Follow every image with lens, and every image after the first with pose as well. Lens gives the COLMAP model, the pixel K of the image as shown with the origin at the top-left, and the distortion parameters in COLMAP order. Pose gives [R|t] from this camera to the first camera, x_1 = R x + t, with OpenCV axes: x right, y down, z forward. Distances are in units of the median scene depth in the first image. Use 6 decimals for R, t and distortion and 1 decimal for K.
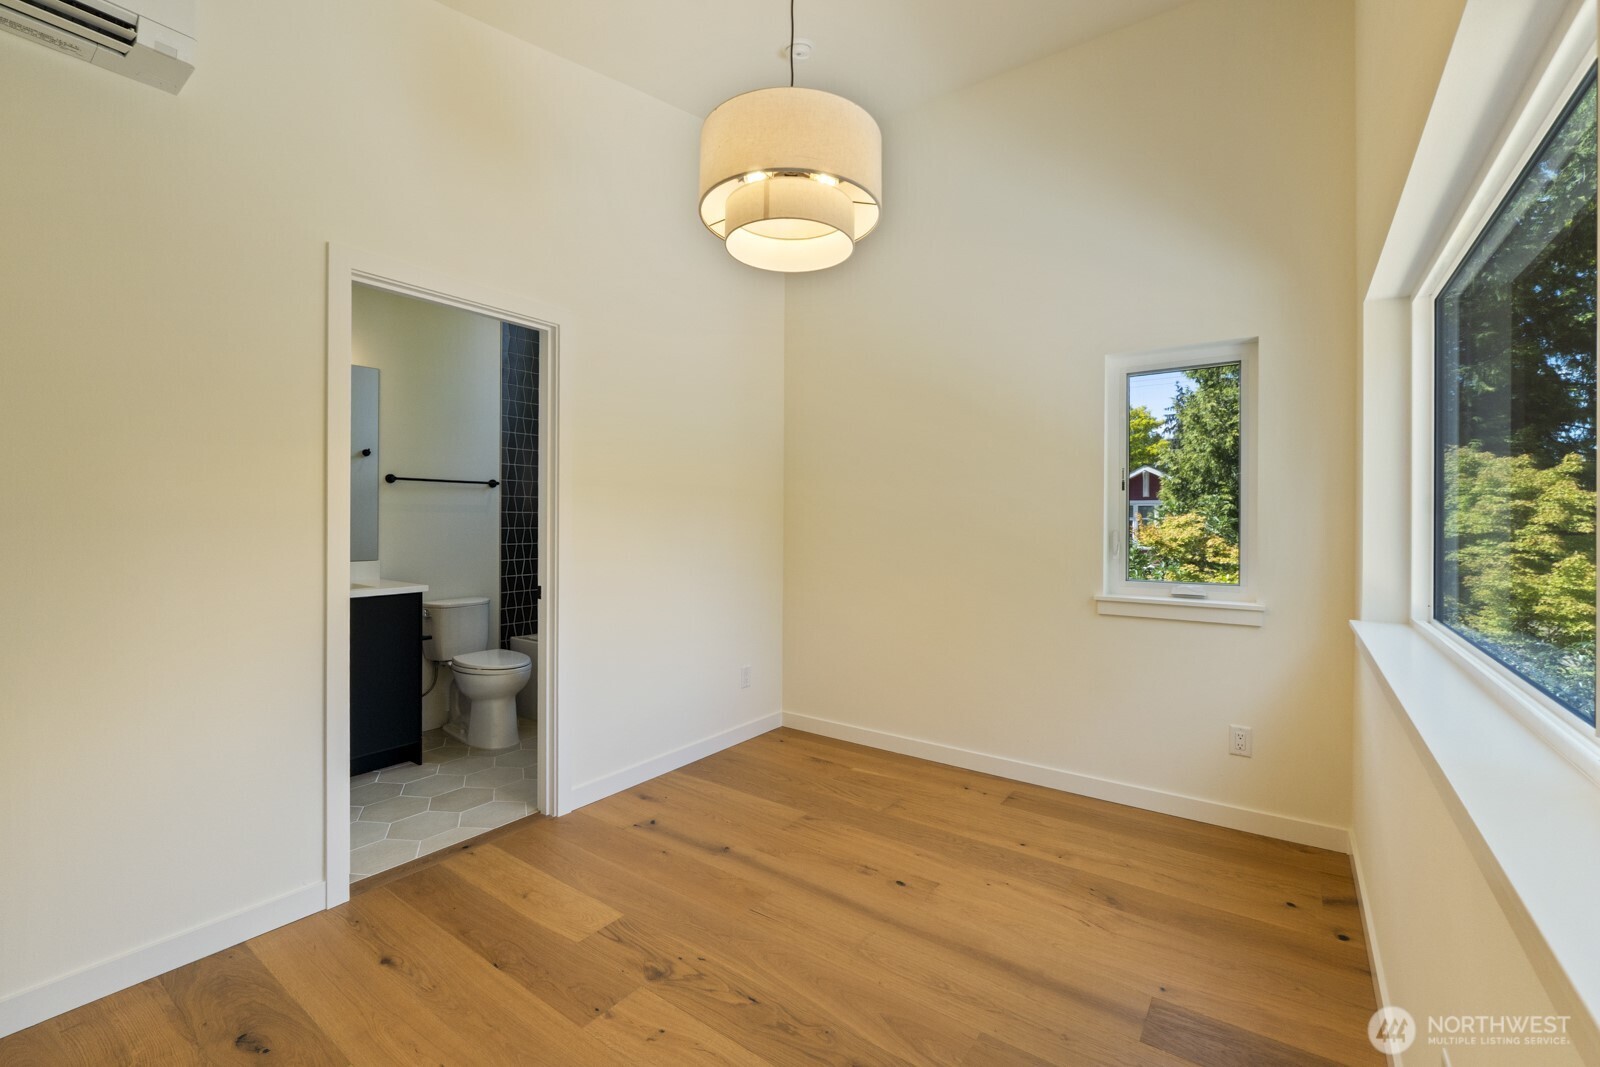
lens RADIAL K [[663.9, 0, 810.8], [0, 663.9, 529.3], [0, 0, 1]] dist [0.001049, 0.000024]
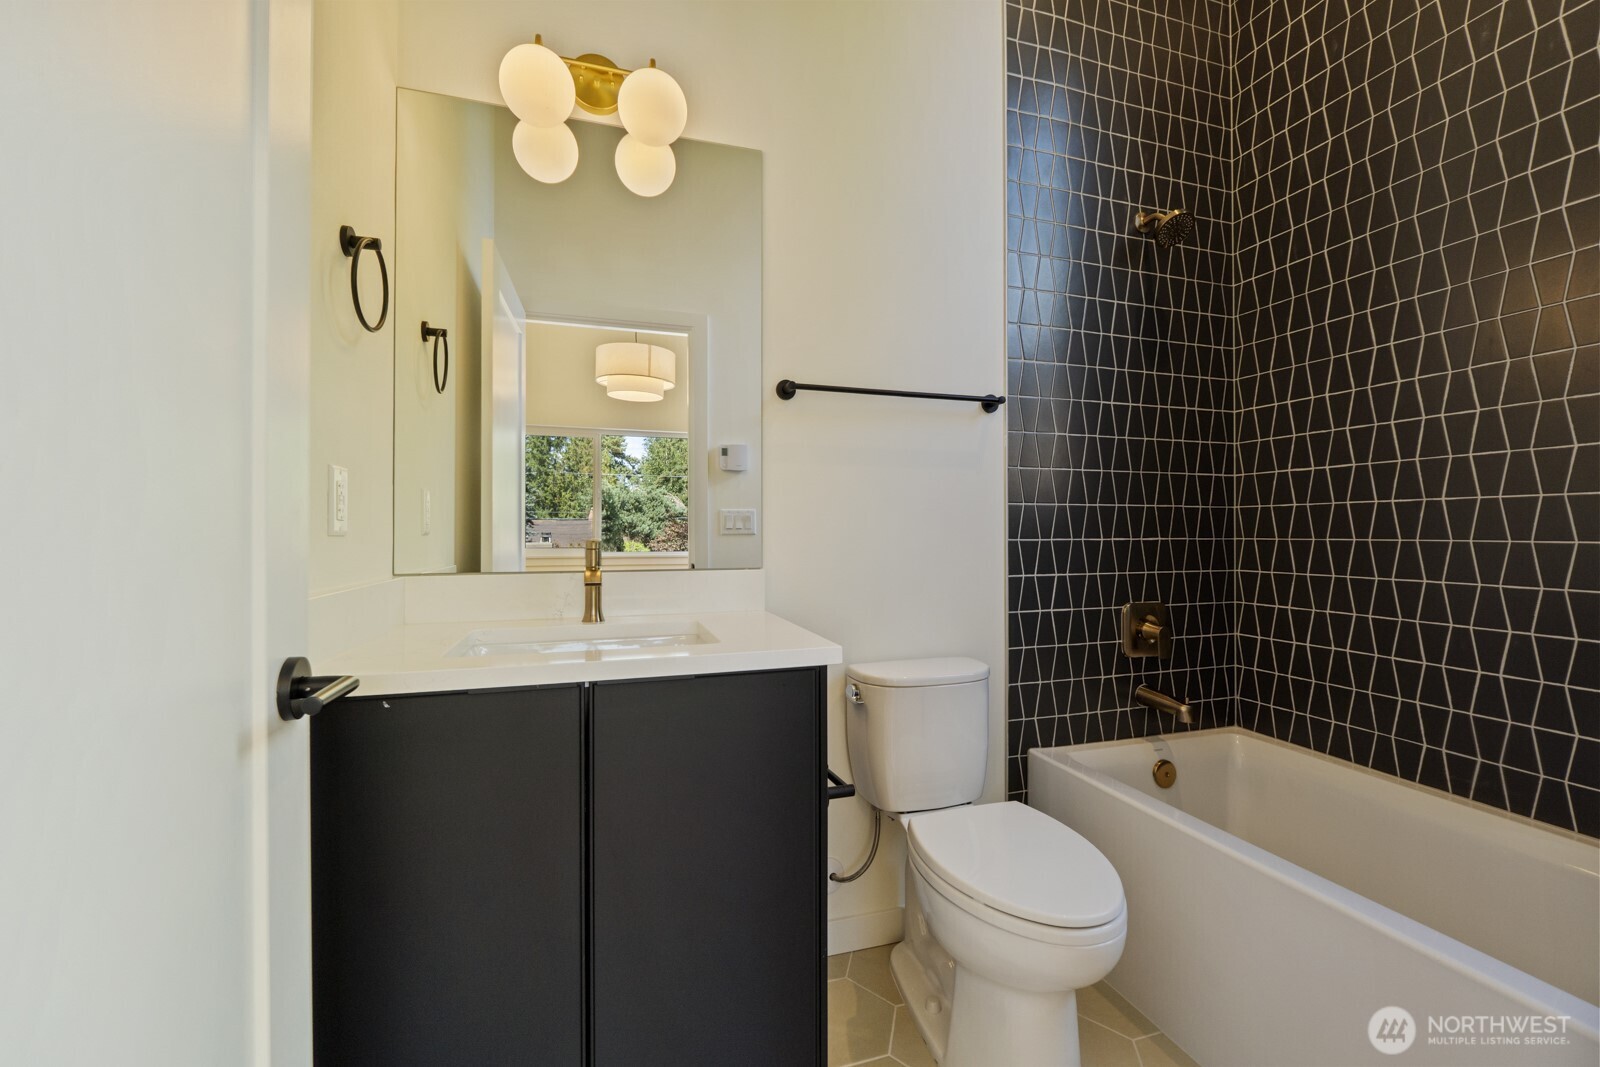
lens RADIAL K [[663.9, 0, 807.7], [0, 663.9, 533.7], [0, 0, 1]] dist [0.001049, 0.000024]
pose [[0.785924, -0.005240, -0.618301, -0.296163], [0.002700, 0.999984, -0.005043, 0.020231], [0.618317, 0.002294, 0.785925, 0.565511]]
